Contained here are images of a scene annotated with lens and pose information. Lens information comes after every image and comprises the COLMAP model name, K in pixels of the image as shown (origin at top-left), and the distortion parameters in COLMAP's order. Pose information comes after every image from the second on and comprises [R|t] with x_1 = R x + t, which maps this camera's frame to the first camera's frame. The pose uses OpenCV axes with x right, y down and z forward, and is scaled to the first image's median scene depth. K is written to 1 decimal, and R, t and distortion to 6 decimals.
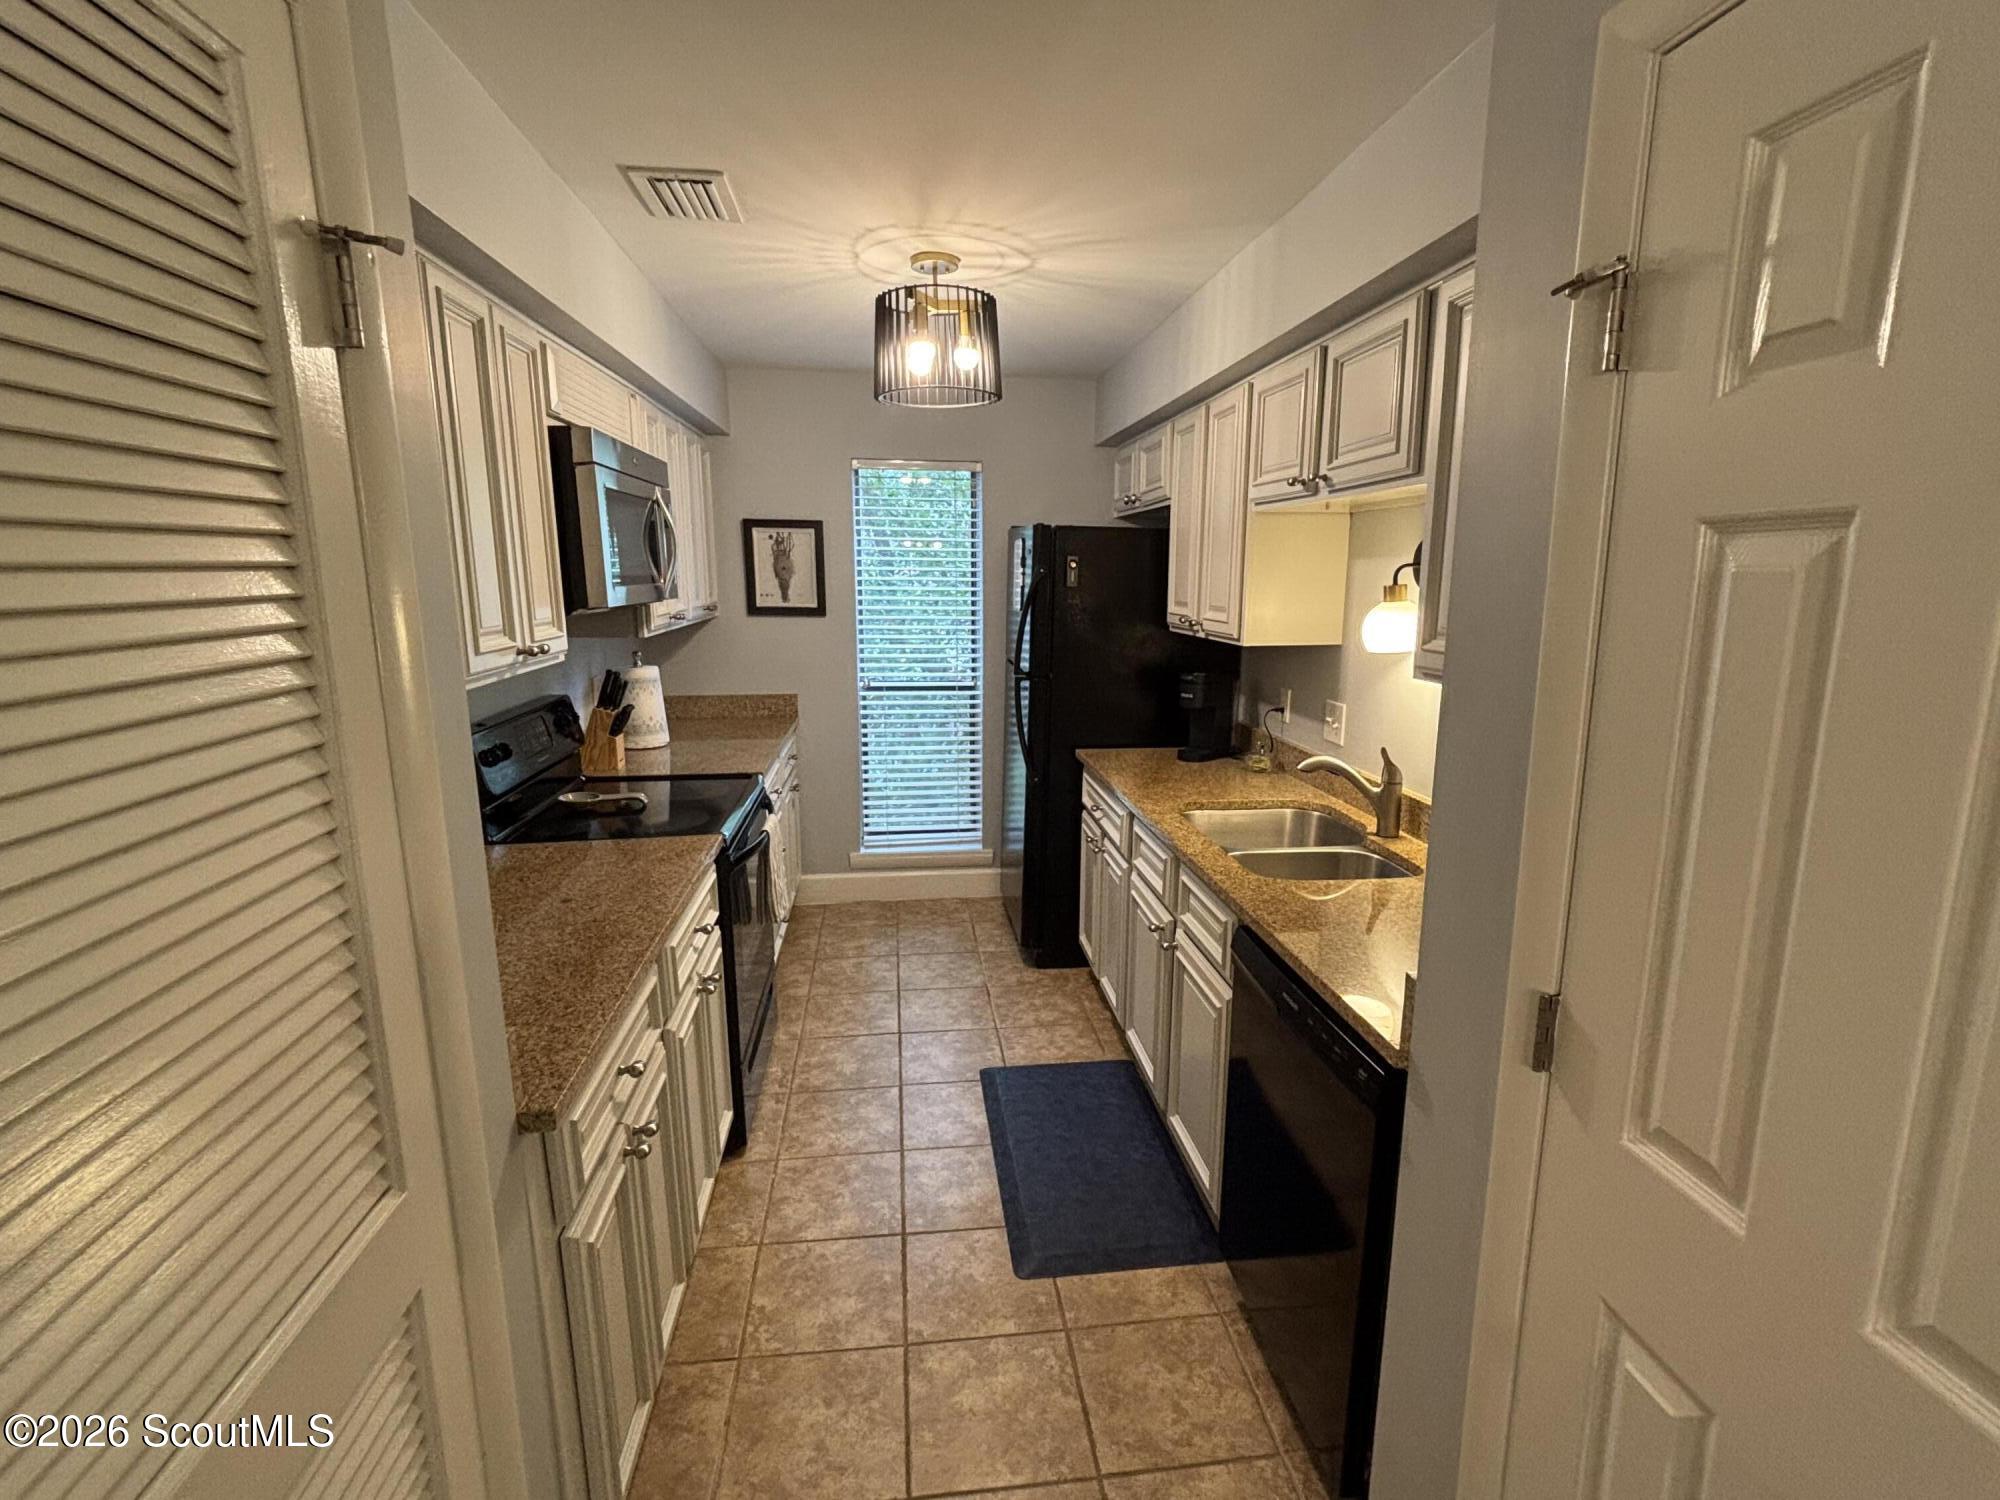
lens RADIAL K [[958.5, 0, 1006.0], [0, 958.5, 757.6], [0, 0, 1]] dist [0.000146, -0.000716]
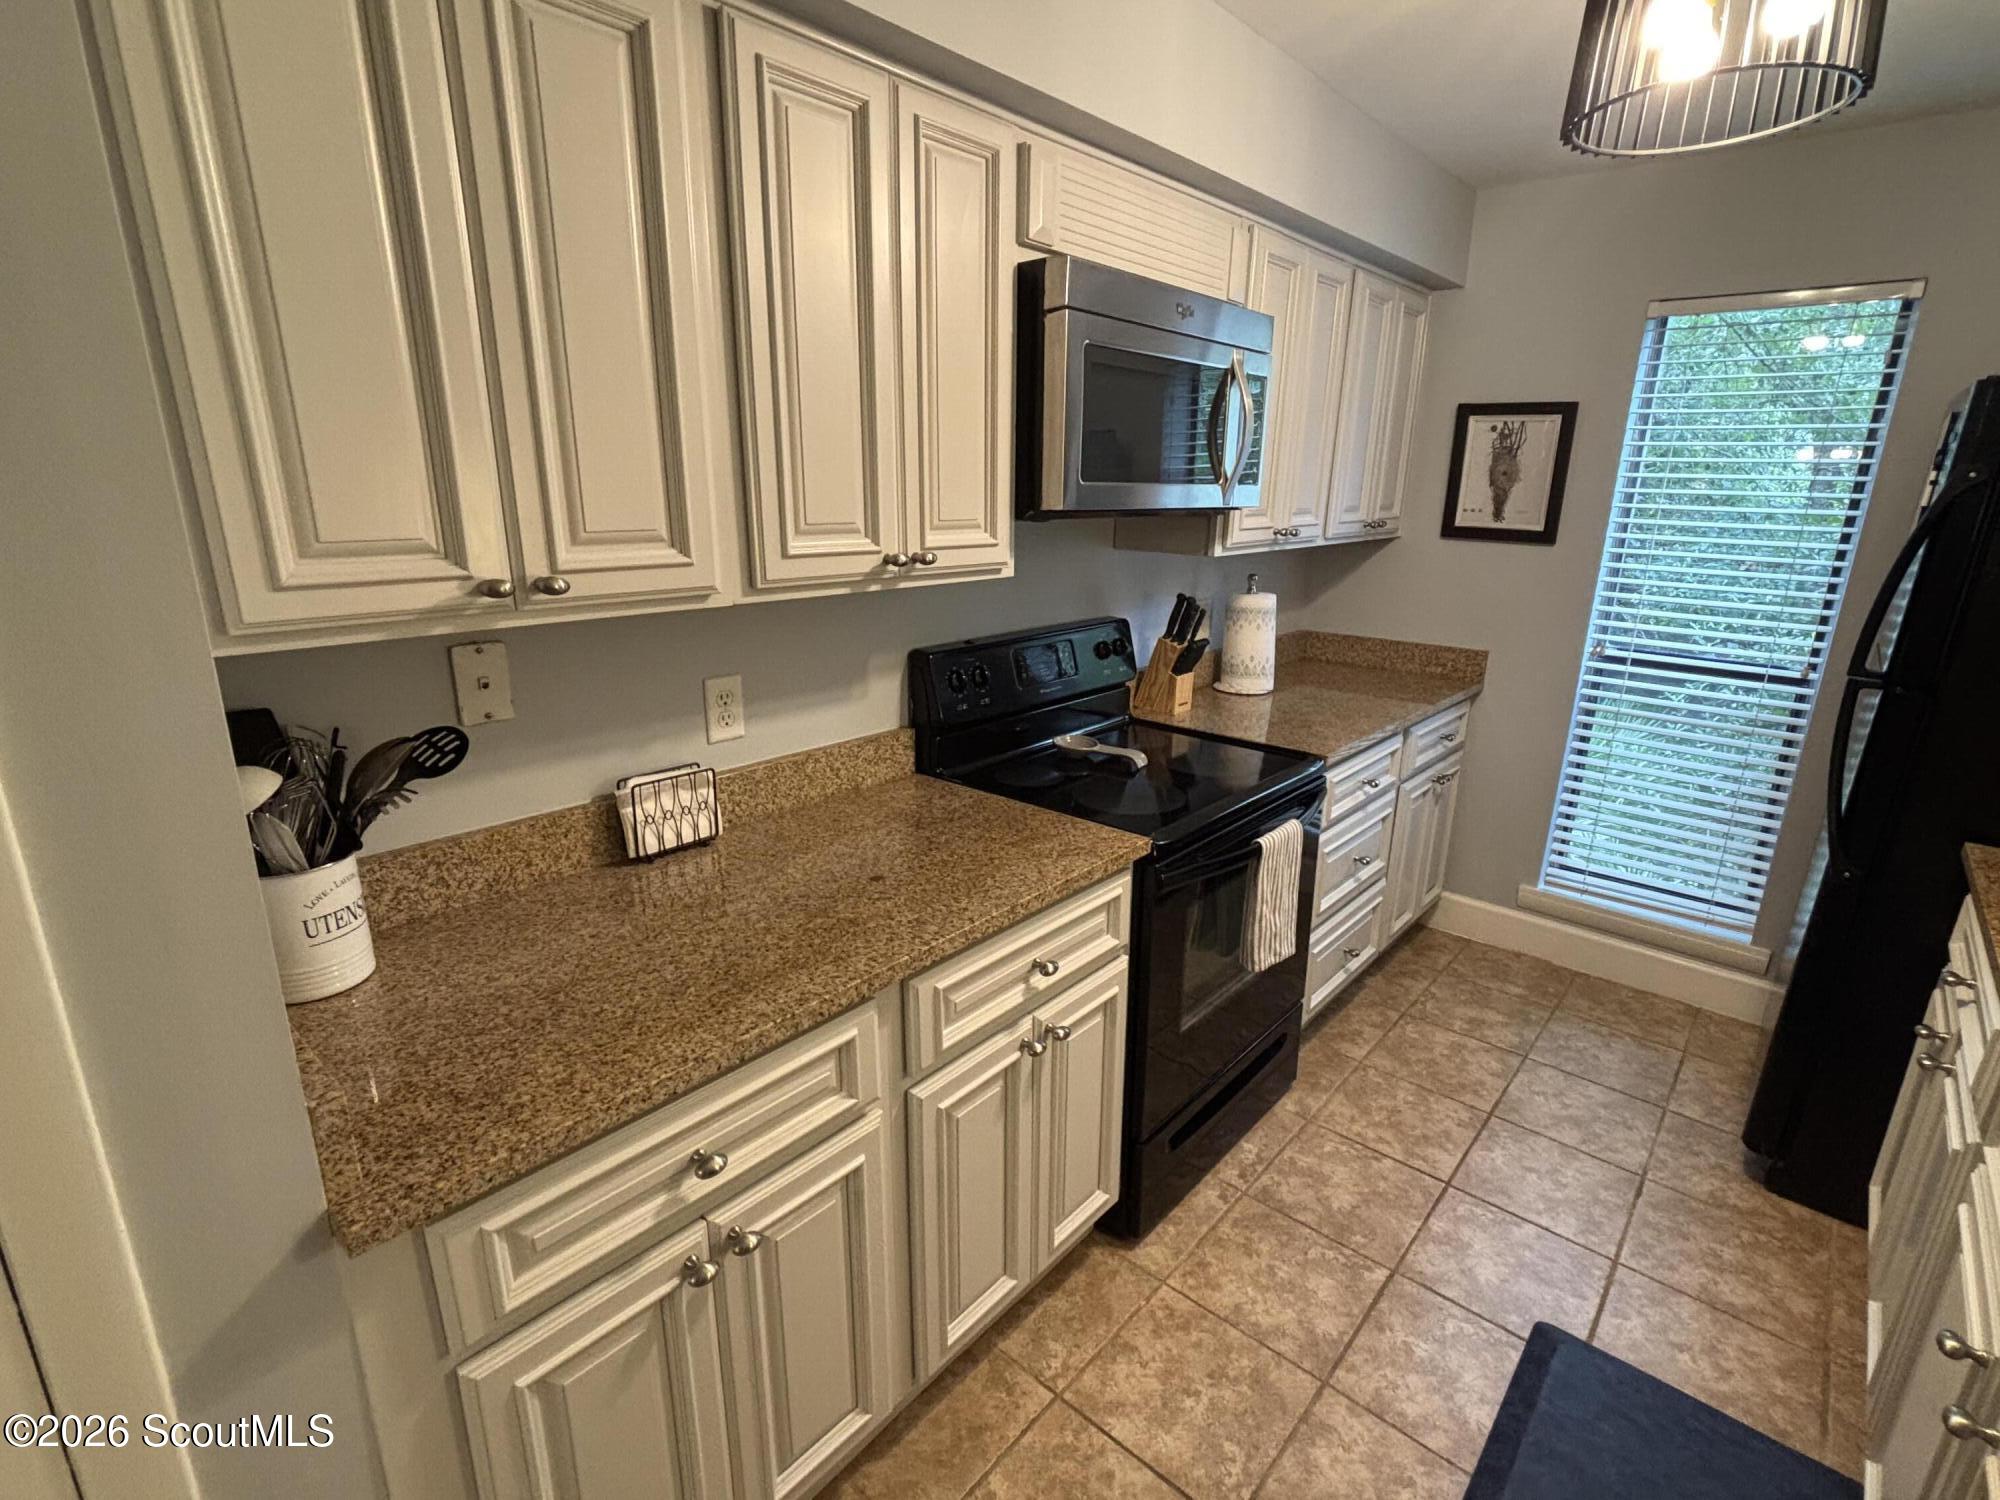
lens RADIAL K [[958.5, 0, 1006.0], [0, 958.5, 757.6], [0, 0, 1]] dist [0.000146, -0.000716]
pose [[0.669064, 0.218551, -0.710344, 0.095642], [-0.159840, 0.975733, 0.149652, -0.053296], [0.725813, 0.013415, 0.687761, 0.334073]]
